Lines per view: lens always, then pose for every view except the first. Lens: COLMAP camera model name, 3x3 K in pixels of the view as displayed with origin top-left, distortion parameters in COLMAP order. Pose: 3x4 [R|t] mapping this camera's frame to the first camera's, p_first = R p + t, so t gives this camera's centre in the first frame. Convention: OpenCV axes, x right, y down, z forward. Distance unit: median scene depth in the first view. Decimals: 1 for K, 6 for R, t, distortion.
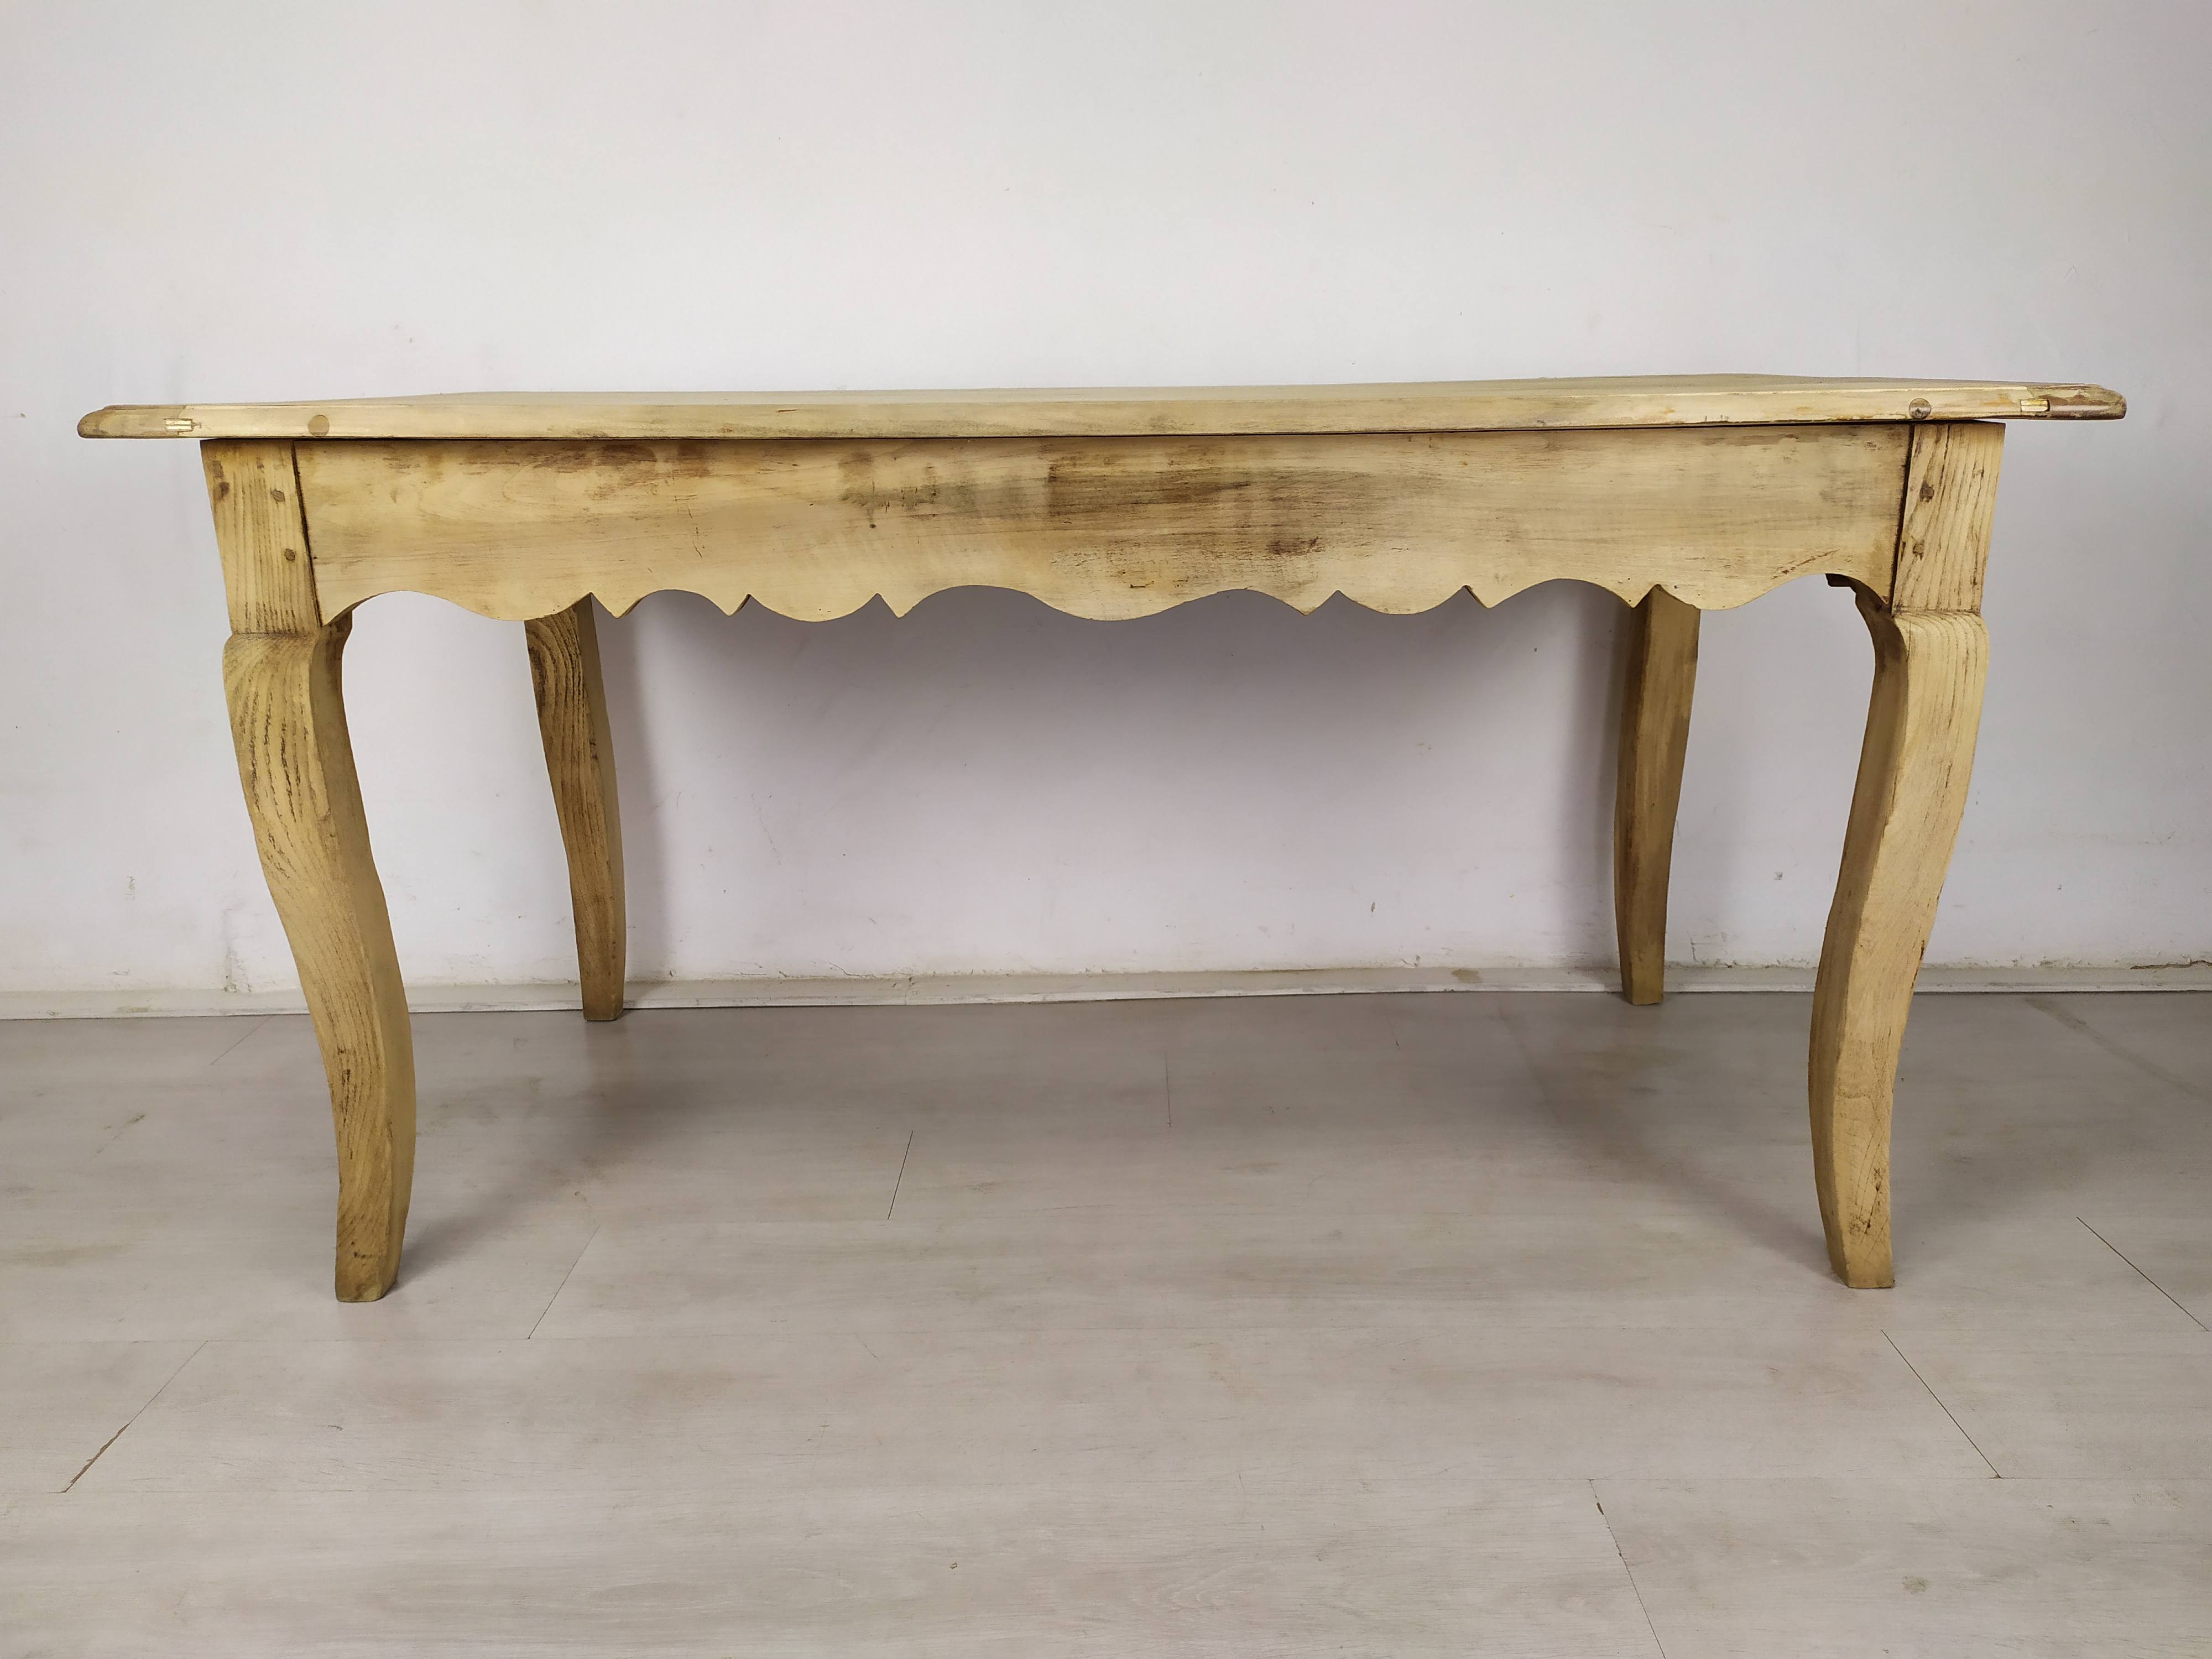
lens RADIAL K [[1651.3, 0, 1108.2], [0, 1651.3, 846.2], [0, 0, 1]] dist [0.054756, -0.057669]
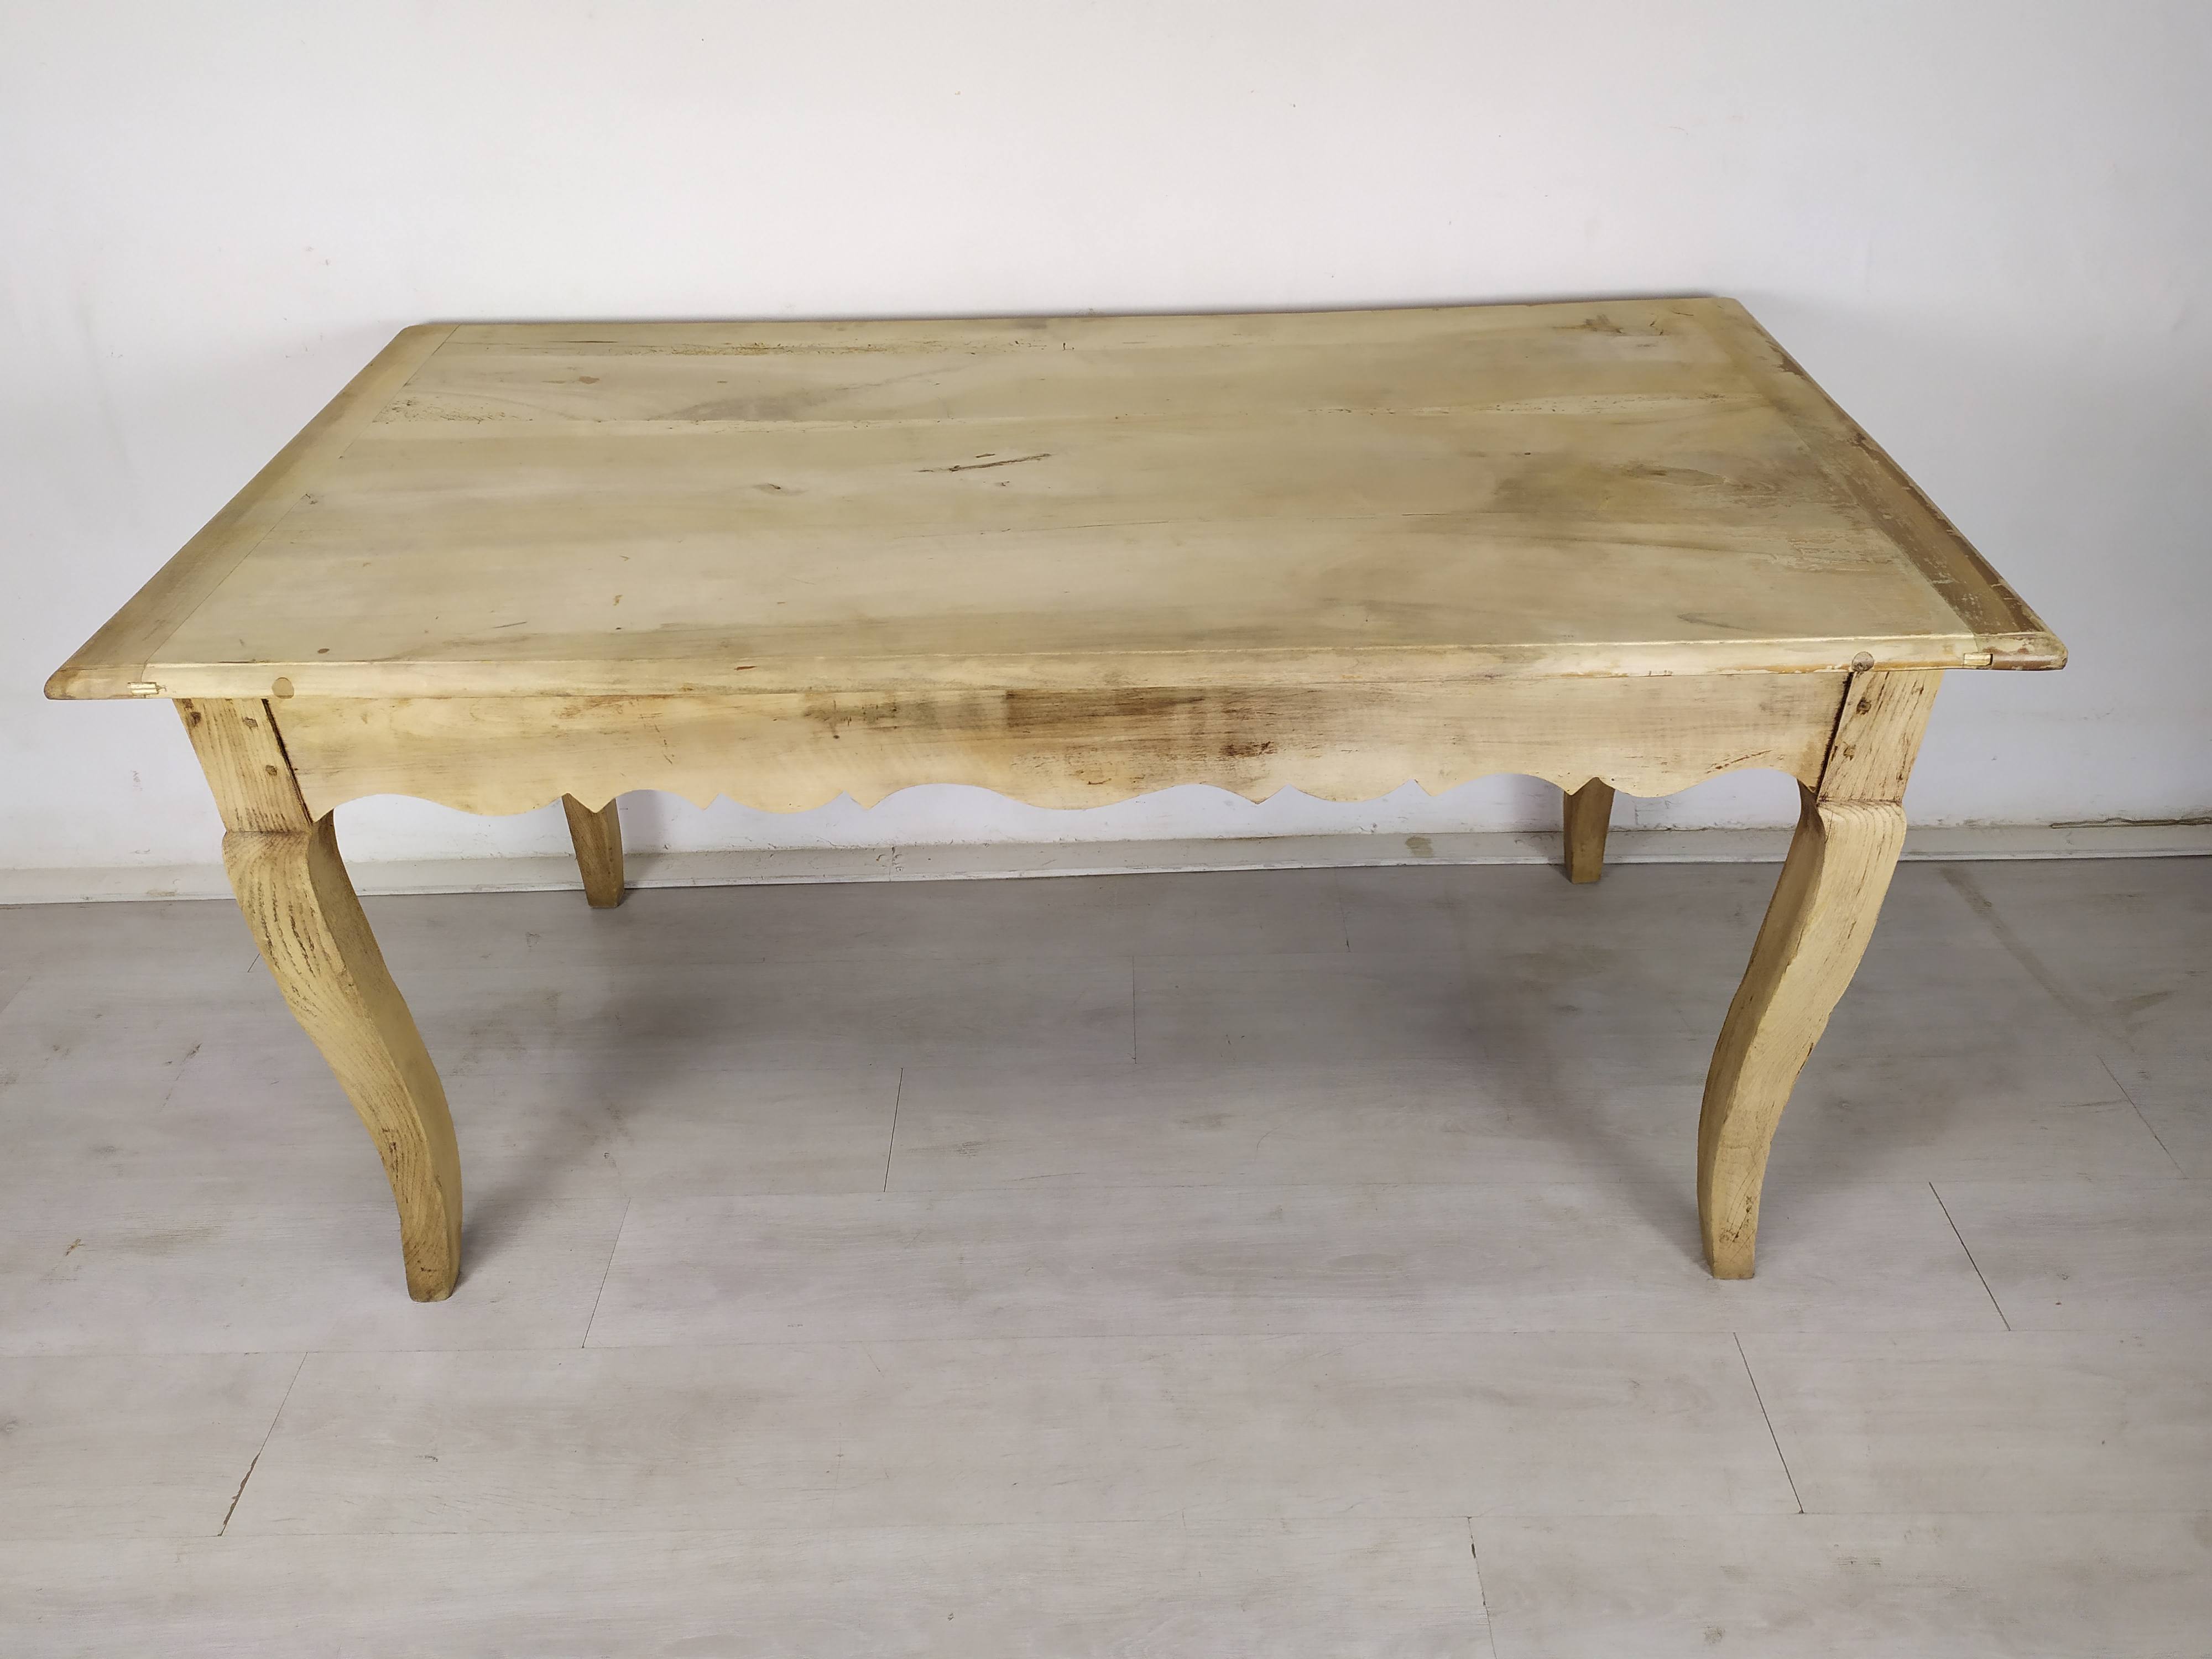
lens RADIAL K [[1651.3, 0, 1108.6], [0, 1651.3, 815.7], [0, 0, 1]] dist [0.054756, -0.057669]
pose [[0.999963, -0.007020, 0.004967, 0.020906], [0.004988, 0.943977, 0.329973, -0.480827], [-0.007006, -0.329936, 0.943977, 0.015492]]
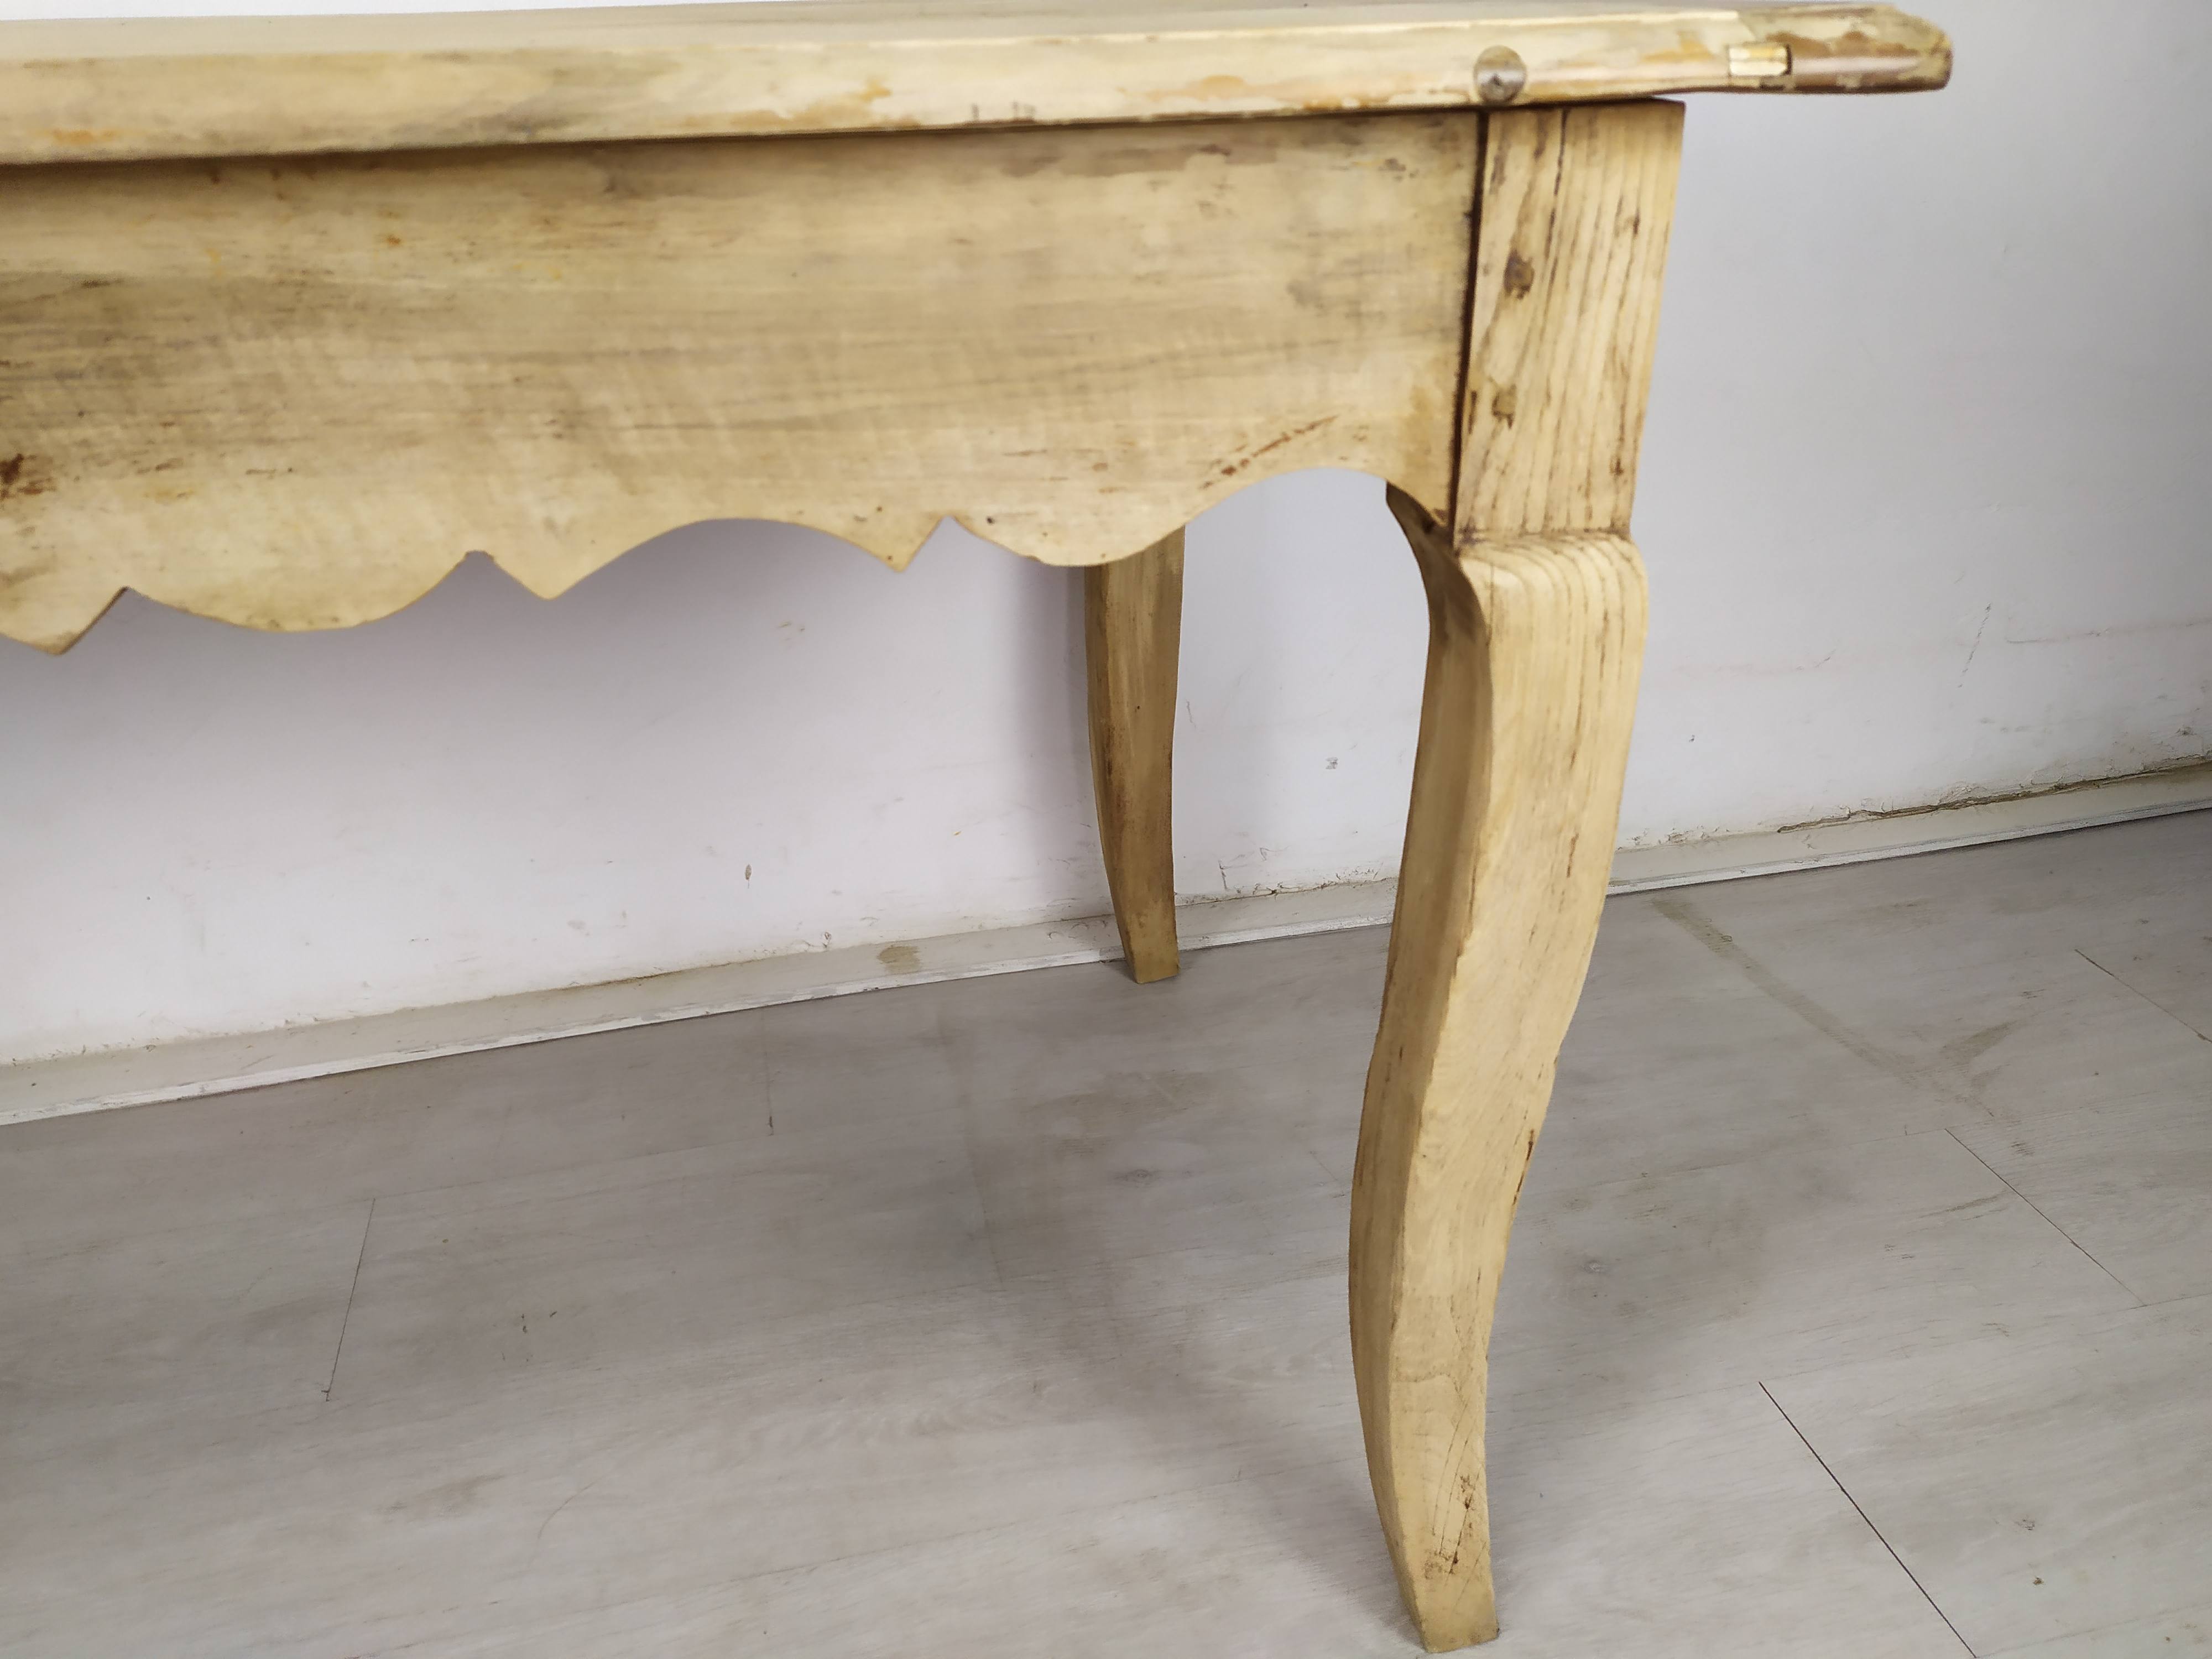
lens RADIAL K [[1670.2, 0, 1101.2], [0, 1670.2, 811.7], [0, 0, 1]] dist [0.050389, -0.050981]
pose [[0.973983, -0.106052, 0.200275, 0.276619], [0.069626, 0.981037, 0.180882, -0.159146], [-0.215660, -0.162232, 0.962897, 0.568284]]
